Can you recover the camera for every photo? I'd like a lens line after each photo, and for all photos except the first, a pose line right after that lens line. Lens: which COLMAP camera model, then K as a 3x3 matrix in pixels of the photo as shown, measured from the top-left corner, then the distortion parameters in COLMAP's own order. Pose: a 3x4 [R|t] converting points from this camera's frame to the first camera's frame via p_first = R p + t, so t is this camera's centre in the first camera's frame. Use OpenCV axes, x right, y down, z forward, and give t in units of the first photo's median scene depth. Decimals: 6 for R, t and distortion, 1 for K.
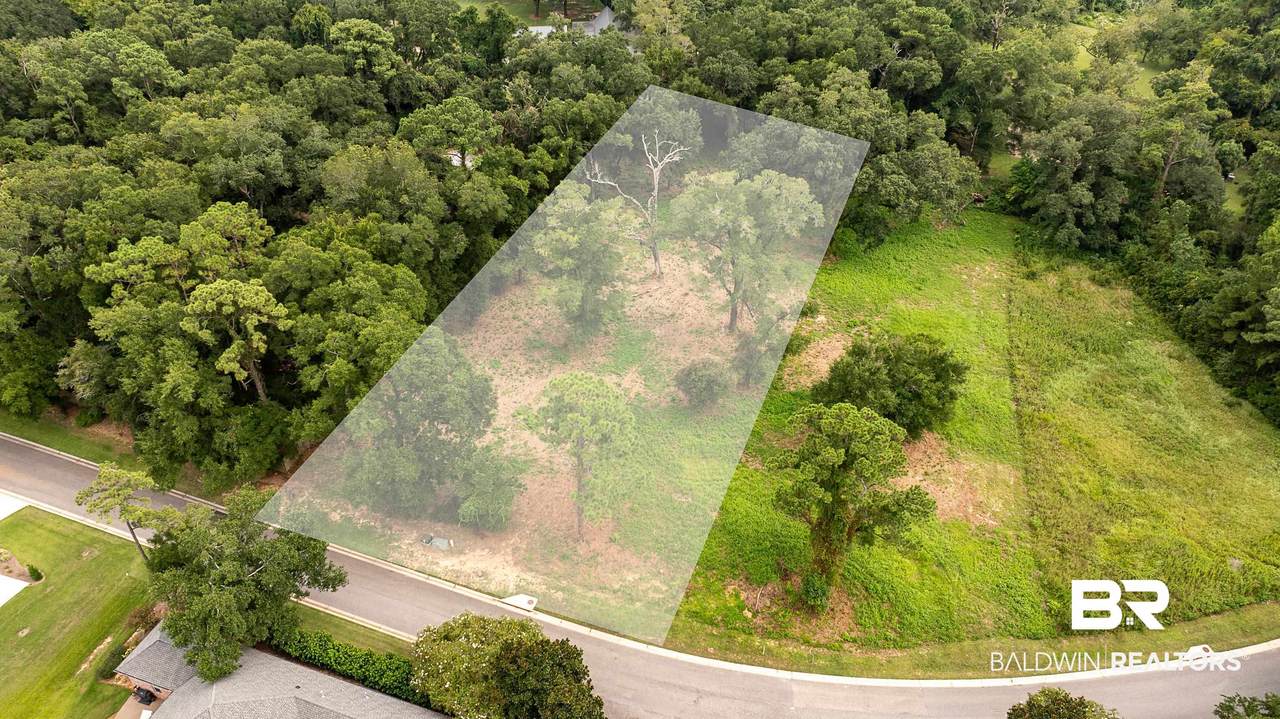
lens RADIAL K [[892.1, 0, 640.0], [0, 892.1, 359.5], [0, 0, 1]] dist [-0.059035, 0.065919]
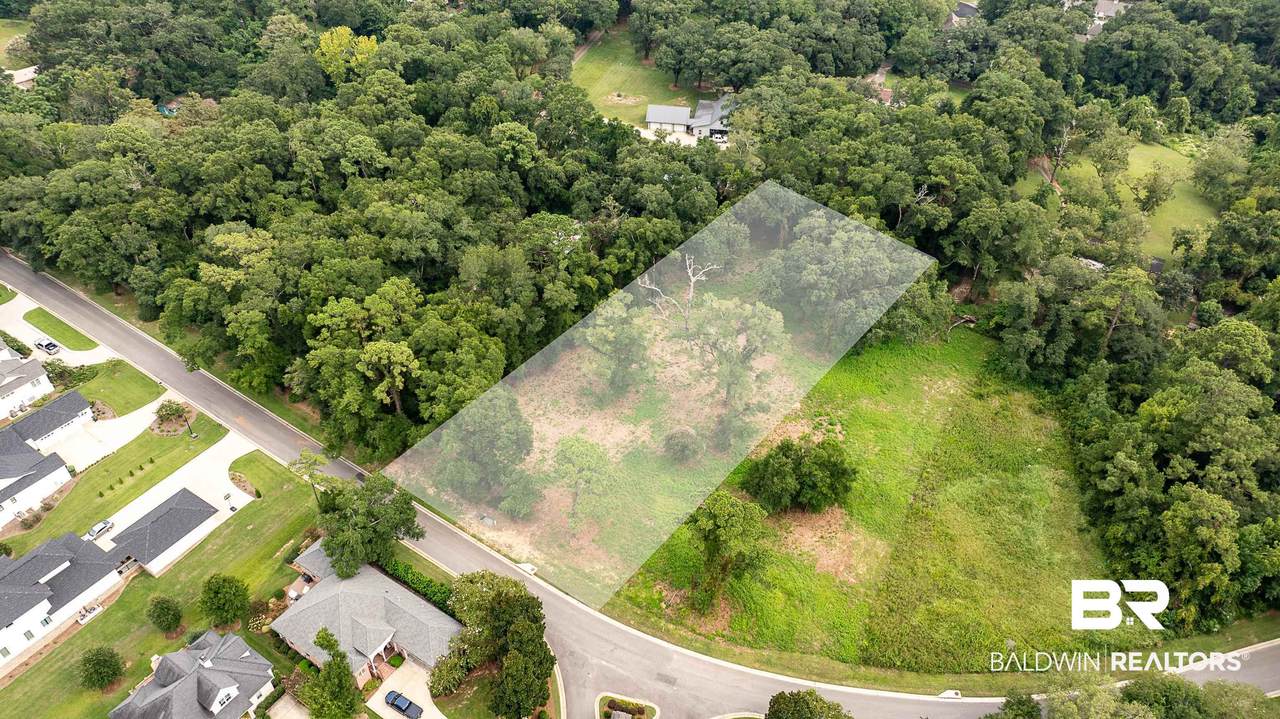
lens RADIAL K [[877.2, 0, 640.0], [0, 877.2, 359.5], [0, 0, 1]] dist [-0.024475, -0.000404]
pose [[0.971977, 0.165999, -0.166448, 0.251158], [-0.158936, 0.985757, 0.054987, -0.207807], [0.173205, -0.026992, 0.984516, -0.490952]]
